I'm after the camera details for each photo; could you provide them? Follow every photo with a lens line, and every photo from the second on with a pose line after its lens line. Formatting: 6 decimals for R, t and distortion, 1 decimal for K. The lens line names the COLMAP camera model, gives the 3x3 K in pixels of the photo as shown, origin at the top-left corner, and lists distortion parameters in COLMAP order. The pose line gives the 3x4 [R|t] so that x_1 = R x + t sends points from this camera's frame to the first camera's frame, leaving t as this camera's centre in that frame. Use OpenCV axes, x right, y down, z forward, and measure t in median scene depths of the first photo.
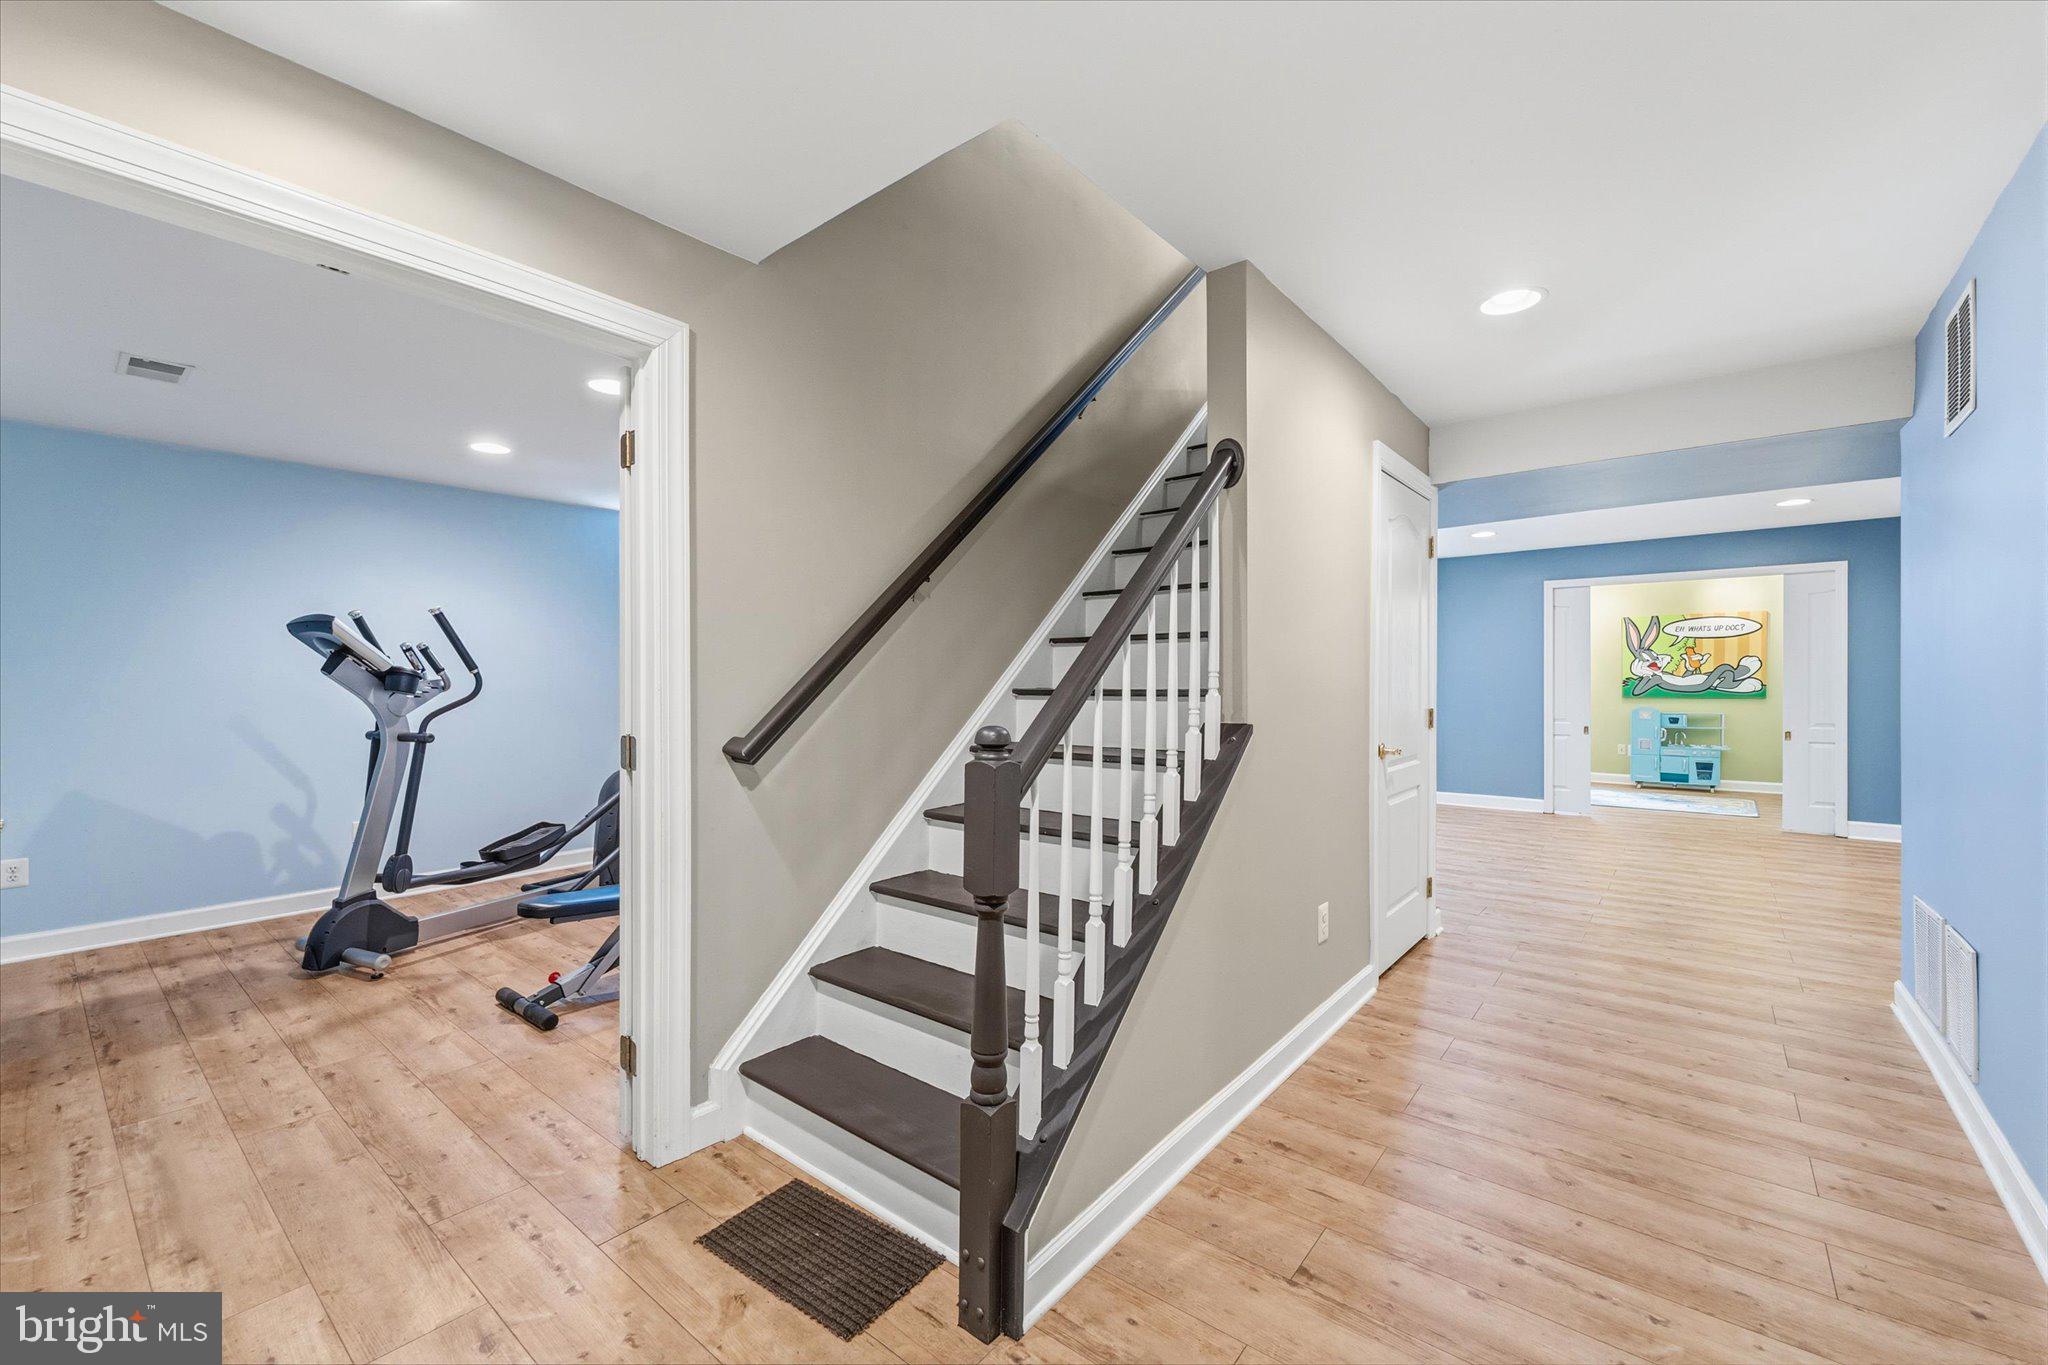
lens RADIAL K [[834.0, 0, 1026.1], [0, 834.0, 686.4], [0, 0, 1]] dist [-0.001580, -0.000245]
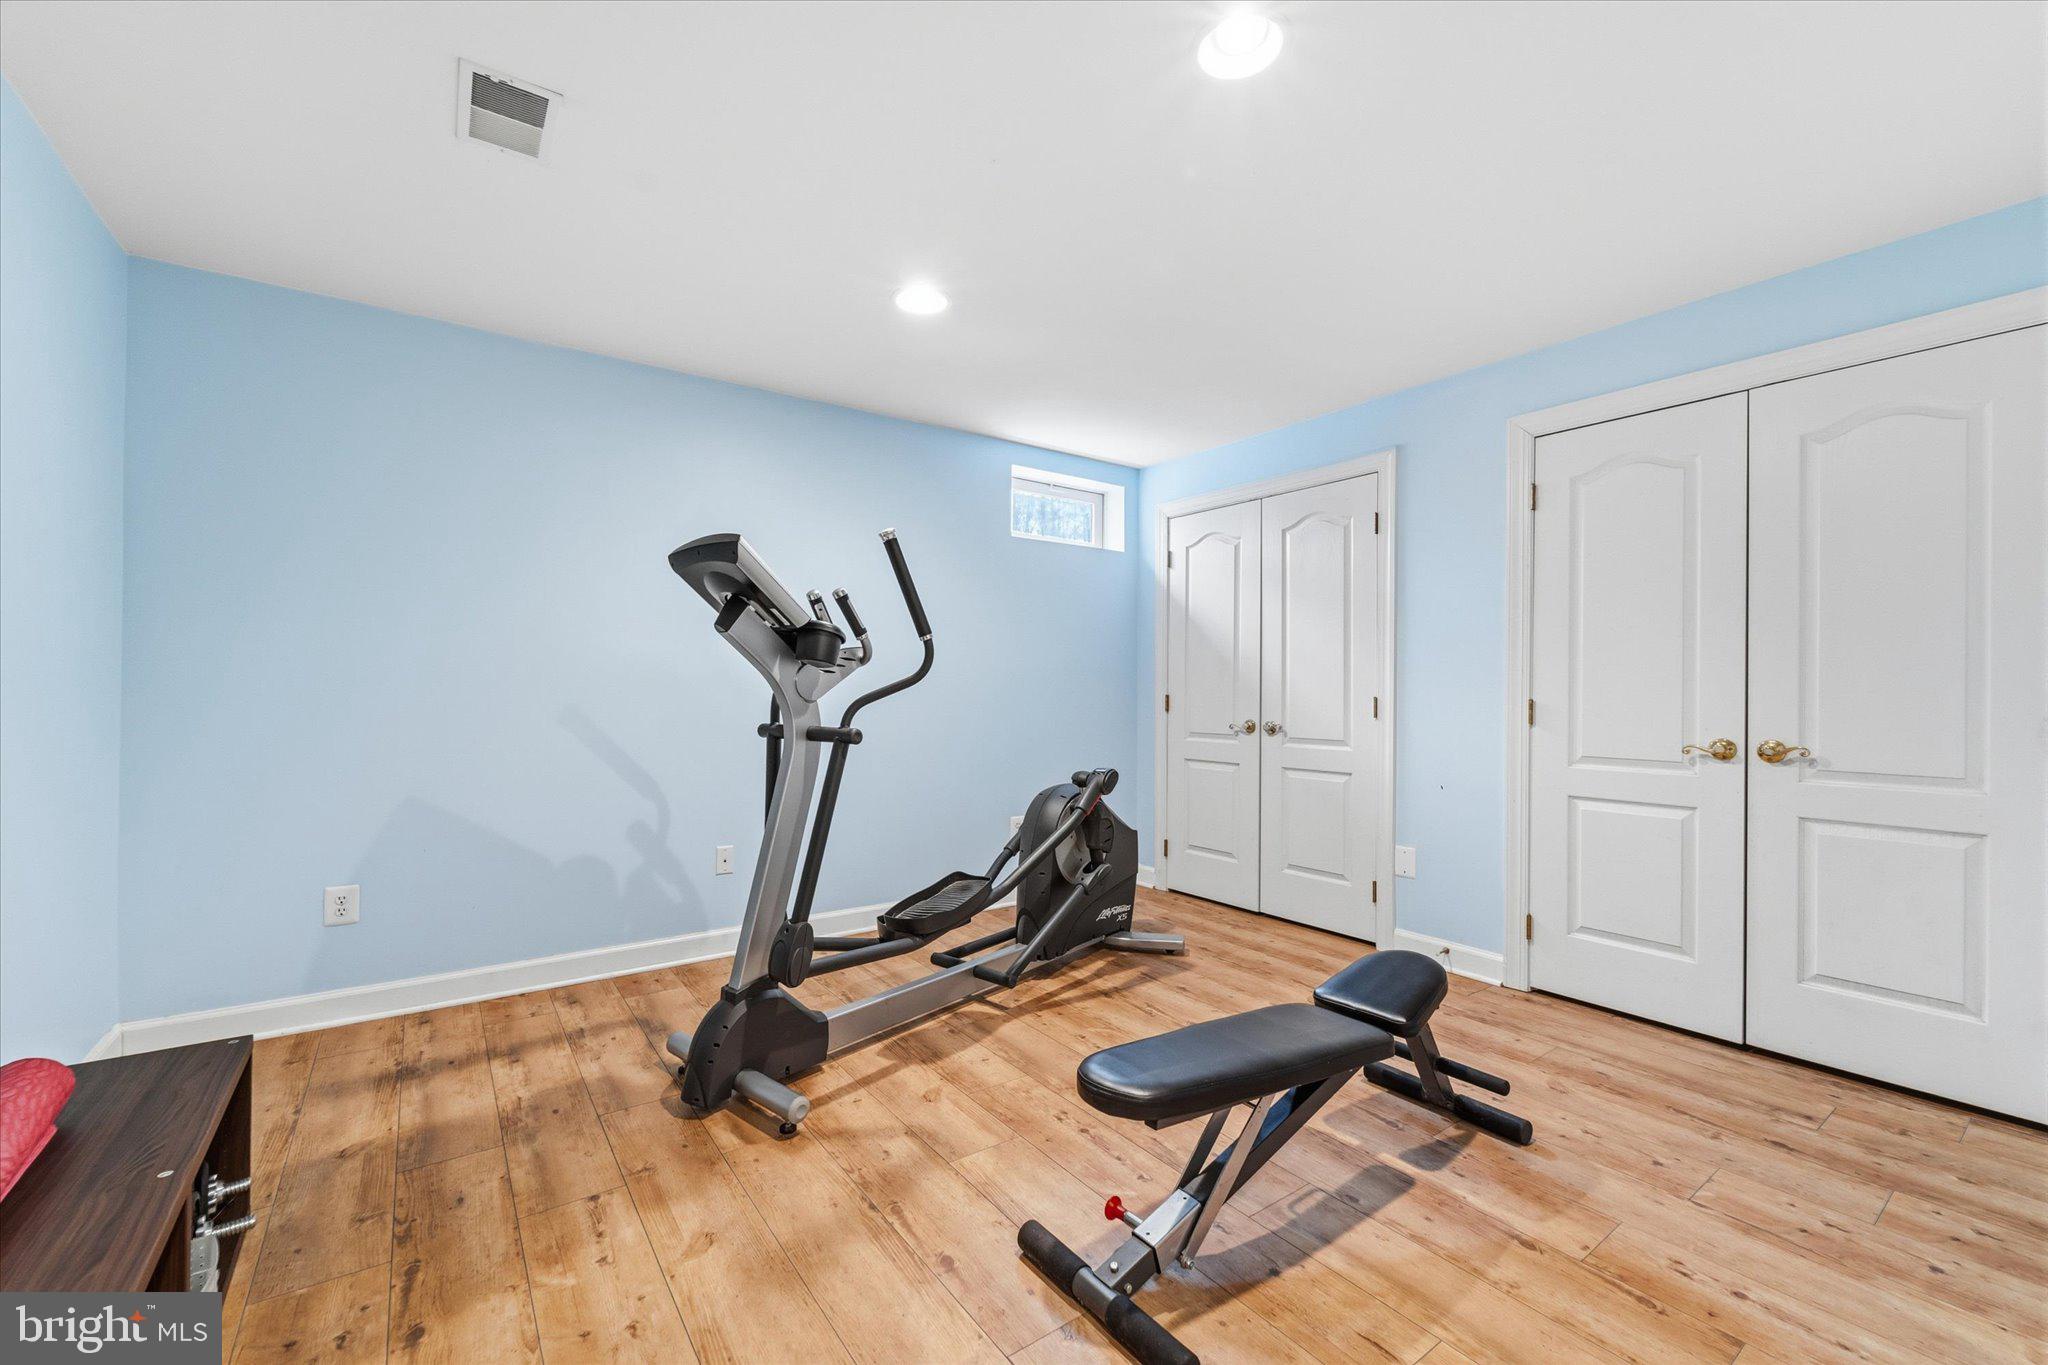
lens RADIAL K [[834.0, 0, 1023.9], [0, 834.0, 680.7], [0, 0, 1]] dist [-0.001580, -0.000245]
pose [[0.966221, 0.007501, -0.257606, -0.441985], [-0.013668, 0.999661, -0.022157, 0.033276], [0.257352, 0.024930, 0.965996, 0.433882]]
